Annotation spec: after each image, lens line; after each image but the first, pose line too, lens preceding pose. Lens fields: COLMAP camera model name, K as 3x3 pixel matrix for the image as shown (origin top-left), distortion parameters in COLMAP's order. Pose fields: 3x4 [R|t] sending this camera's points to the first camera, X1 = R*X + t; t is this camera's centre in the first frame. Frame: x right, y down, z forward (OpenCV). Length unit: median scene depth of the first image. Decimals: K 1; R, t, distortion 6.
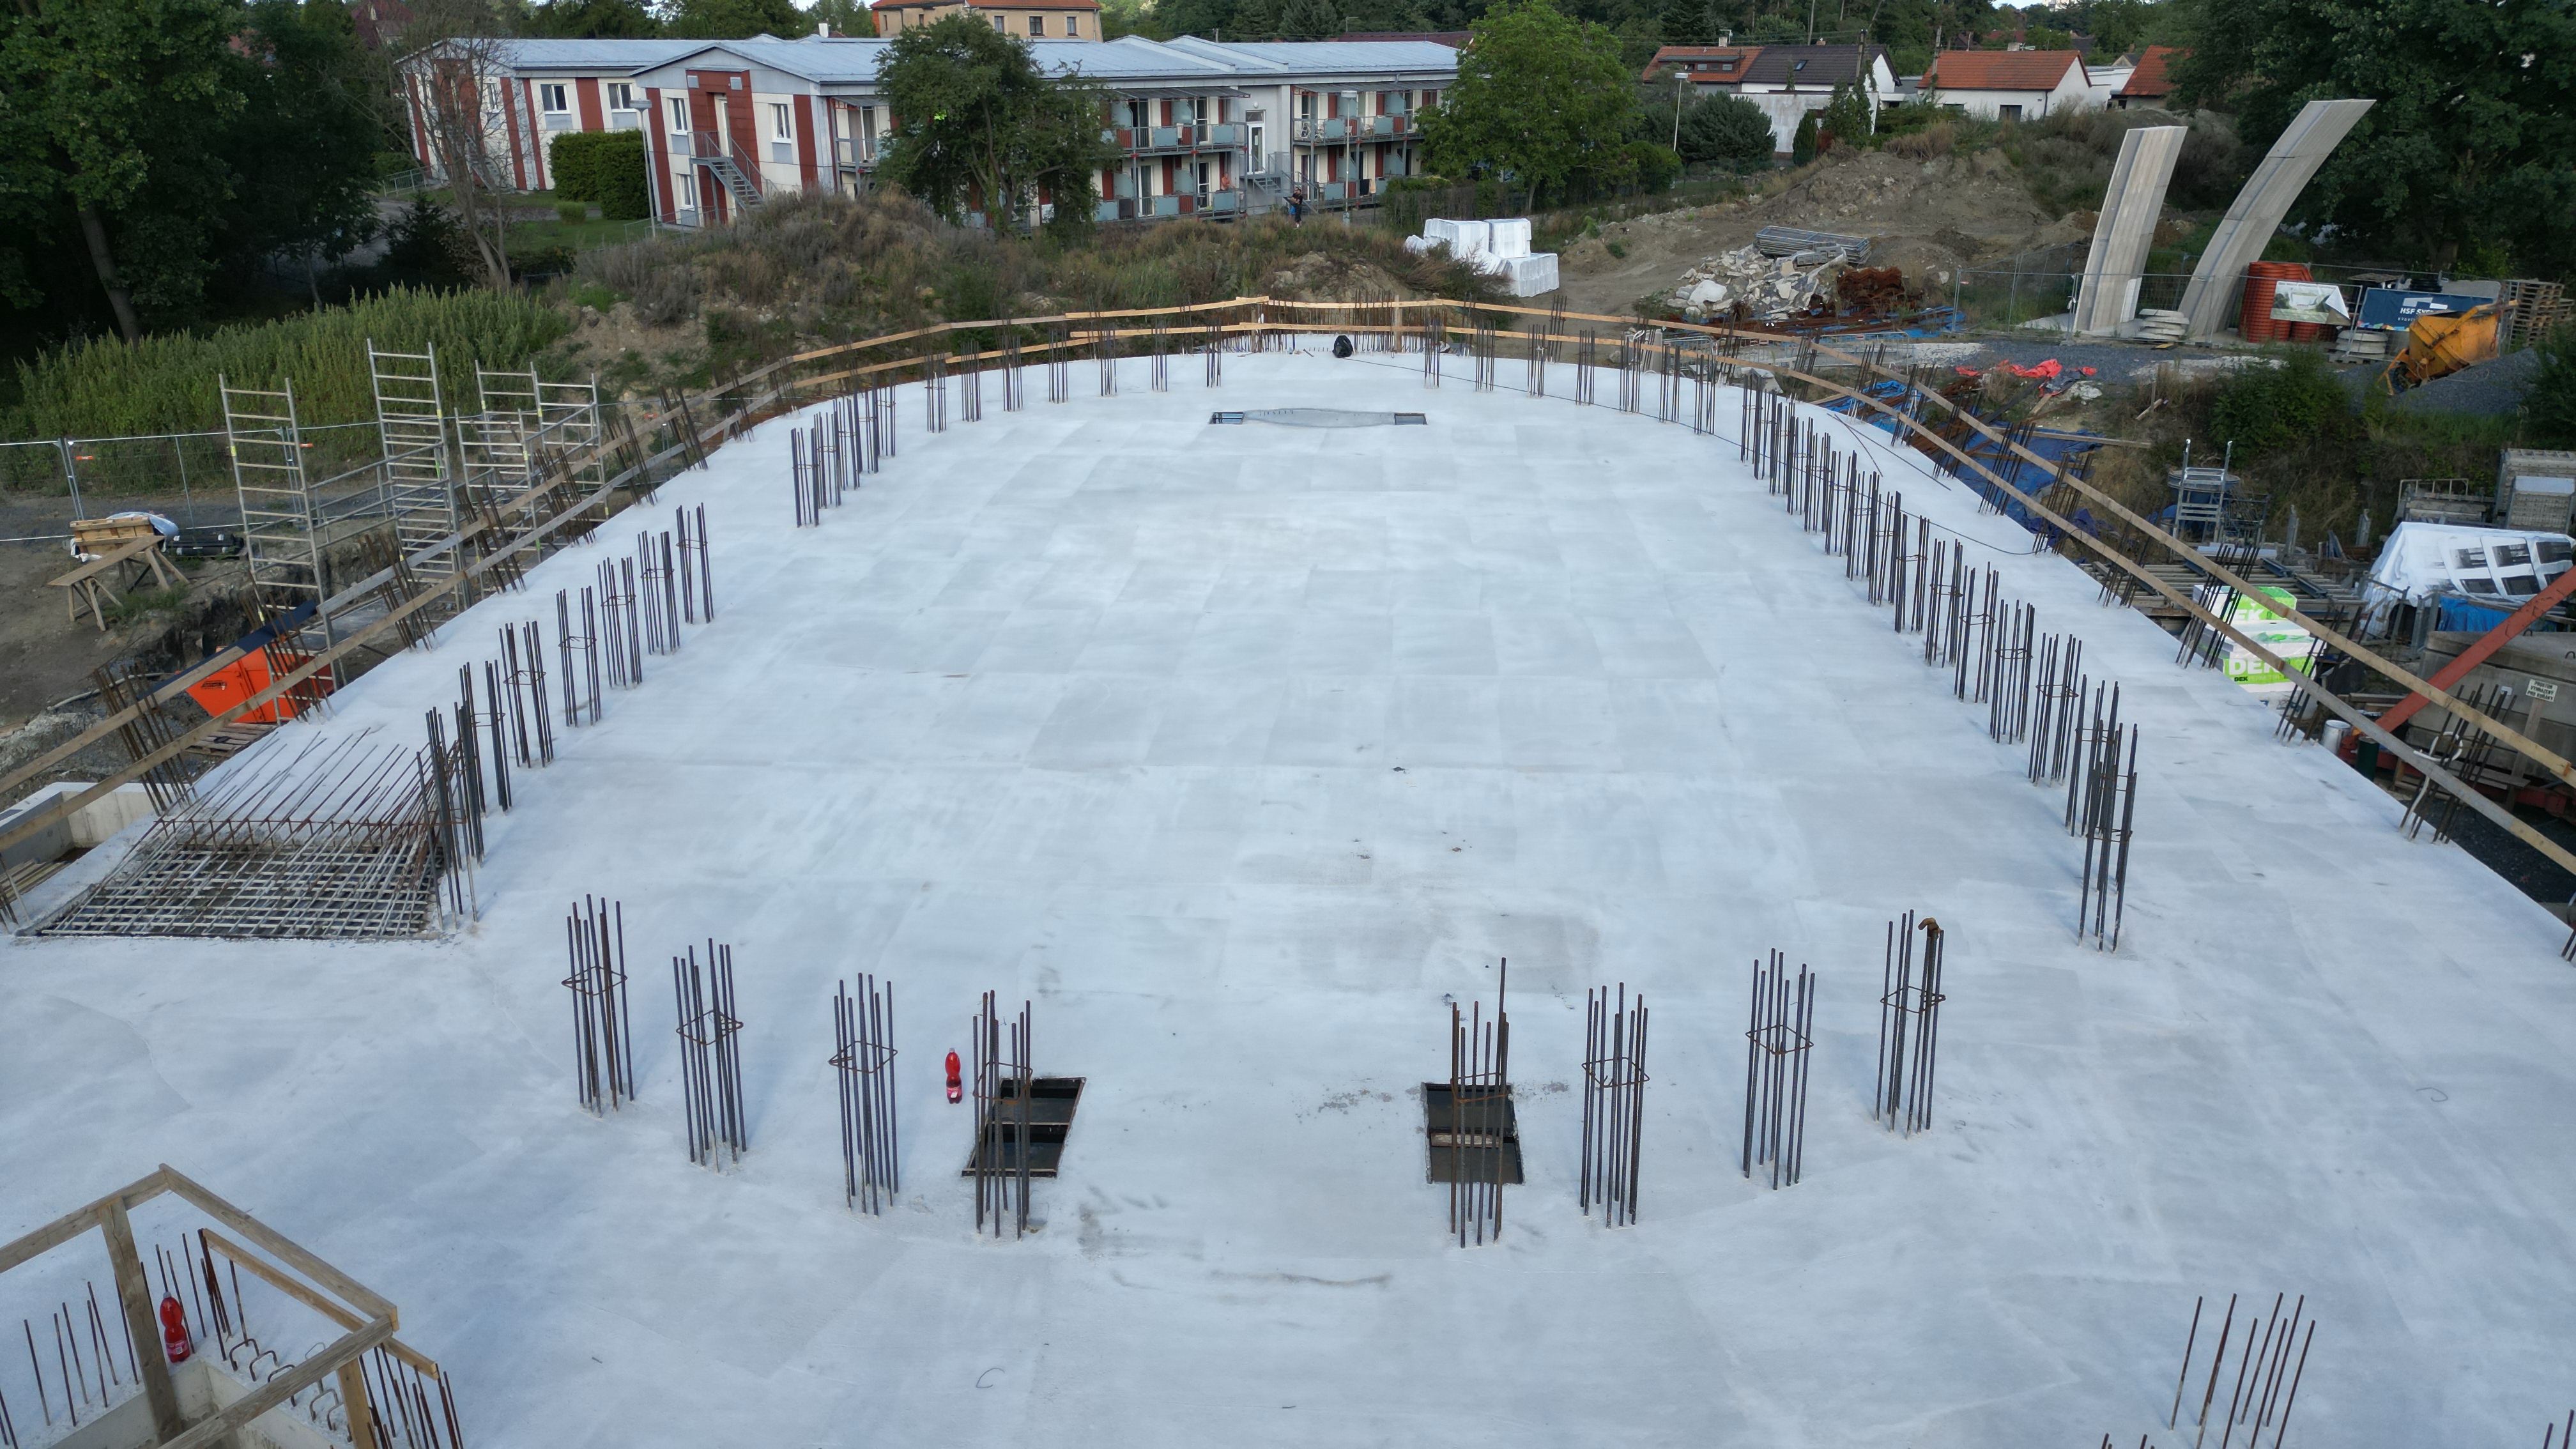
lens RADIAL K [[1799.2, 0, 1295.4], [0, 1799.2, 716.1], [0, 0, 1]] dist [0.079285, -0.083822]
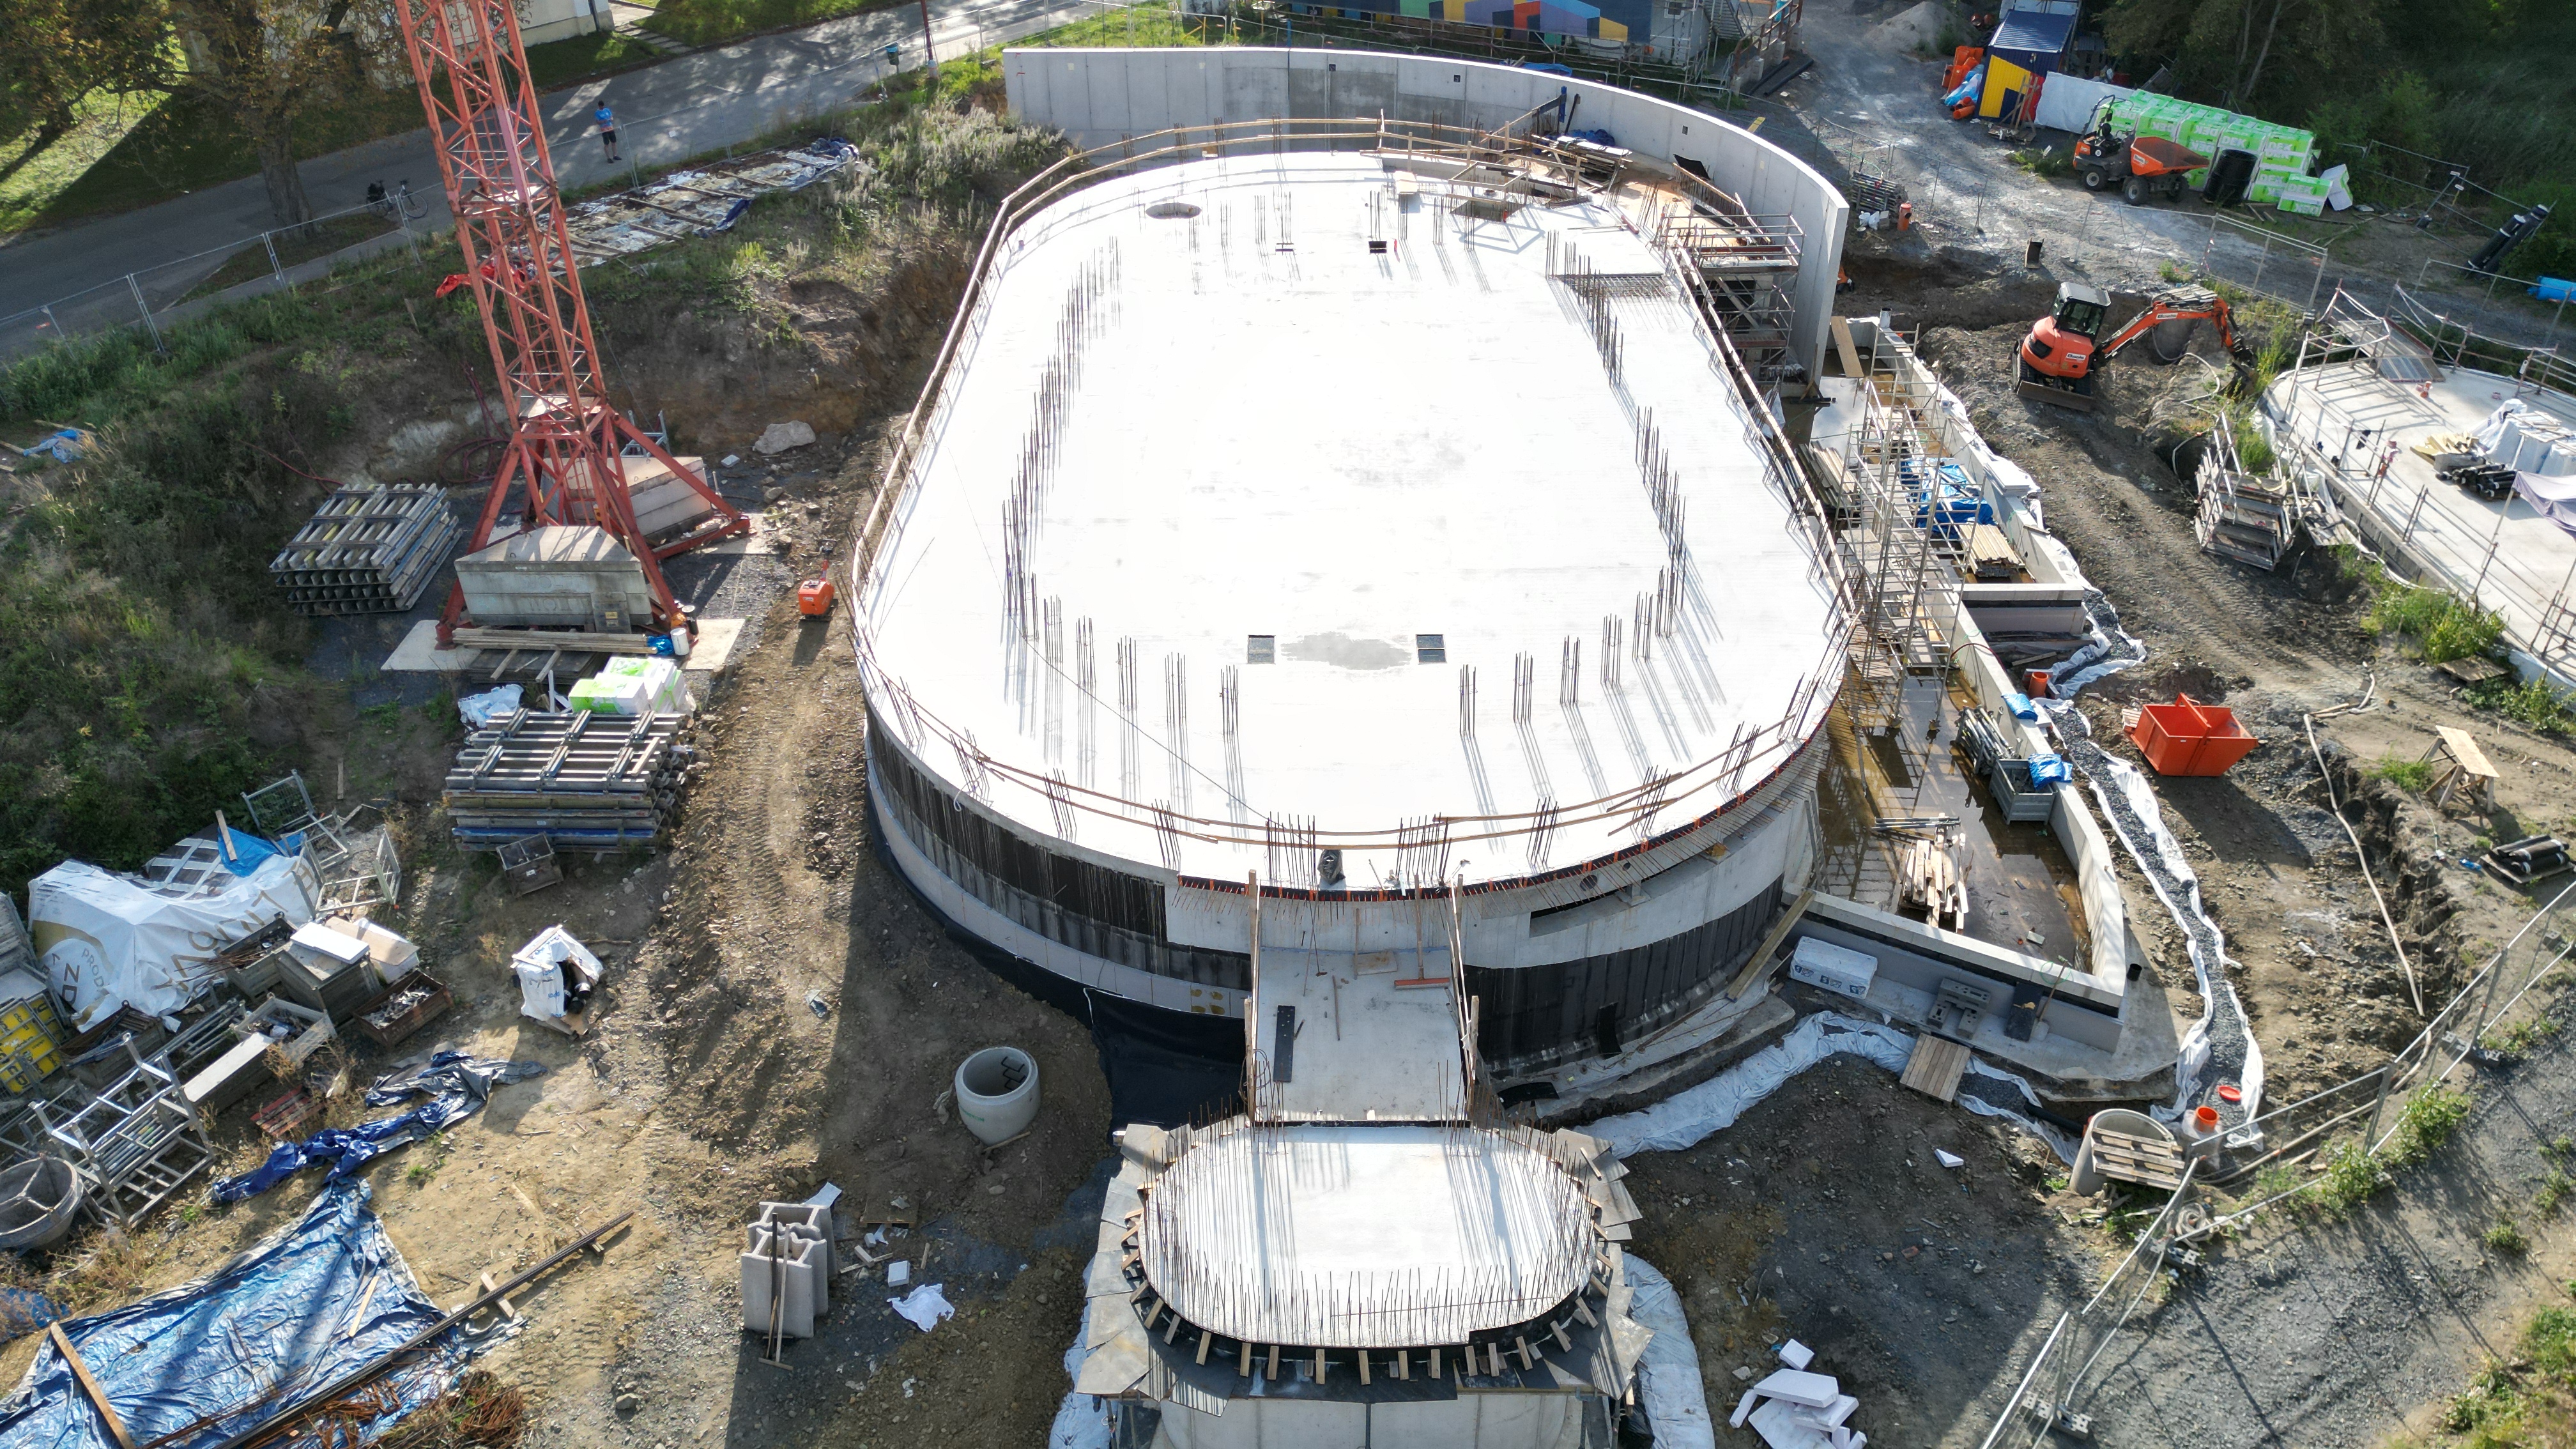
lens RADIAL K [[1799.2, 0, 1295.4], [0, 1799.2, 716.1], [0, 0, 1]] dist [0.079285, -0.083822]
pose [[-0.999621, 0.019835, -0.019110, 0.036563], [-0.003818, 0.587346, 0.809327, -0.570193], [0.027277, 0.809093, -0.587047, 0.939031]]
